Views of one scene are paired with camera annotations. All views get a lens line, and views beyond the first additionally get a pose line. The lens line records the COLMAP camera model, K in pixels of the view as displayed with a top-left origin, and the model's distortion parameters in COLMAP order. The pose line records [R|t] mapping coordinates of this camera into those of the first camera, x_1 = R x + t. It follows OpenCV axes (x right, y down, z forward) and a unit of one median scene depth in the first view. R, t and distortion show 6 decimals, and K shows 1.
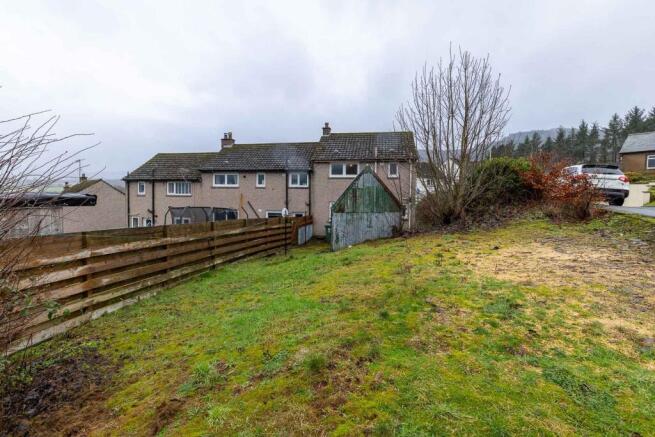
lens RADIAL K [[297.1, 0, 320.8], [0, 297.1, 194.5], [0, 0, 1]] dist [-0.000817, -0.000053]
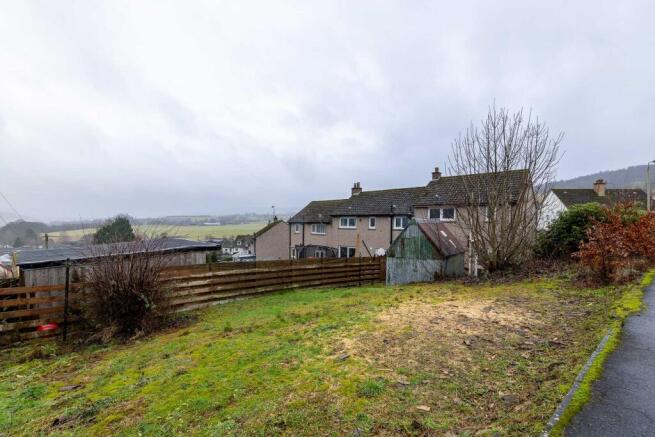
lens RADIAL K [[286.9, 0, 328.4], [0, 286.9, 216.2], [0, 0, 1]] dist [-0.001560, 0.000098]
pose [[0.849285, -0.014610, -0.527733, 0.472080], [-0.002475, 0.999496, -0.031653, -0.070517], [0.527929, 0.028188, 0.848821, -0.145888]]
